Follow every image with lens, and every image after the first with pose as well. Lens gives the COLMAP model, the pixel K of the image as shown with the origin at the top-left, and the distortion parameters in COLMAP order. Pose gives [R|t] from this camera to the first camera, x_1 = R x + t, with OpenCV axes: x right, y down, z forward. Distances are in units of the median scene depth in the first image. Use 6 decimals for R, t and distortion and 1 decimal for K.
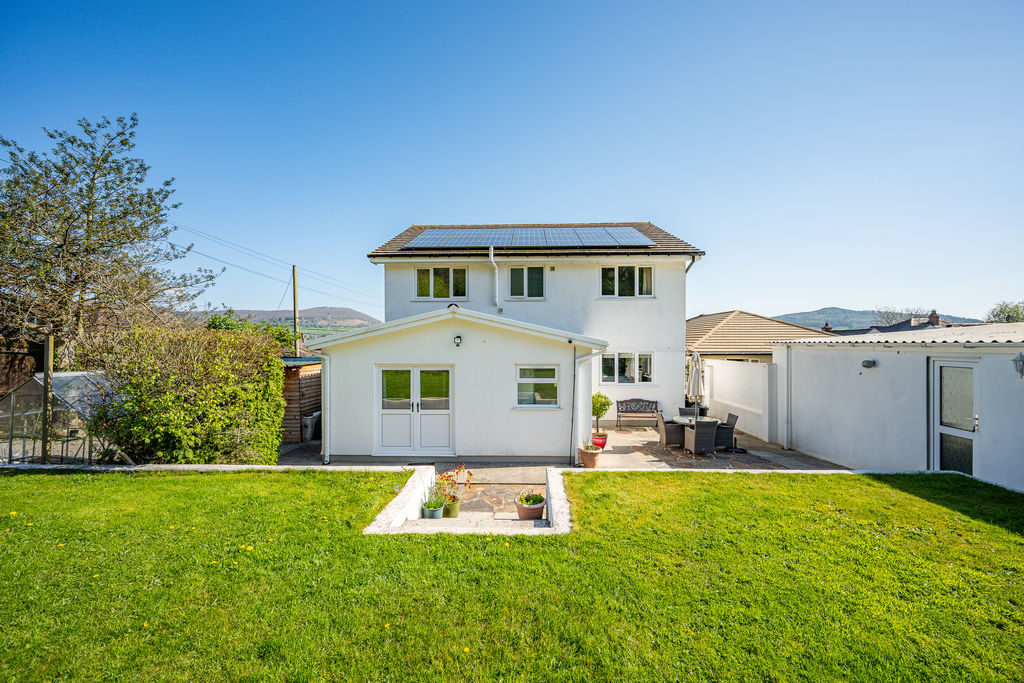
lens RADIAL K [[408.7, 0, 513.3], [0, 408.7, 345.4], [0, 0, 1]] dist [-0.004943, 0.000884]
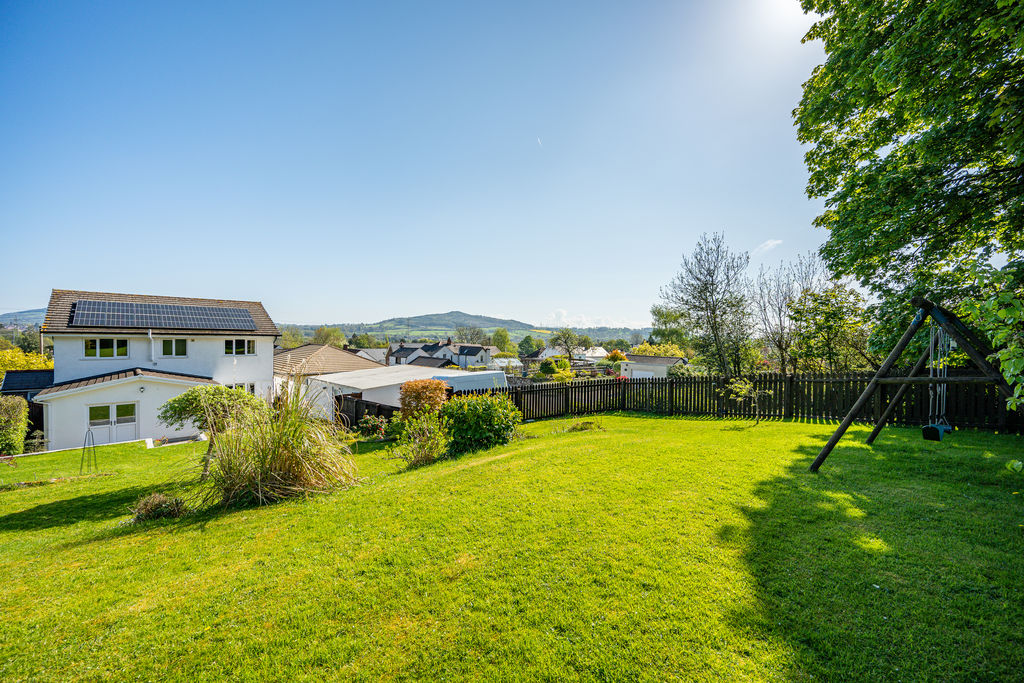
lens RADIAL K [[408.7, 0, 520.5], [0, 408.7, 341.5], [0, 0, 1]] dist [-0.004943, 0.000884]
pose [[0.696268, 0.004018, 0.717771, -0.197970], [-0.010934, 0.999928, 0.005008, -0.209541], [-0.717699, -0.011335, 0.696261, -1.363643]]
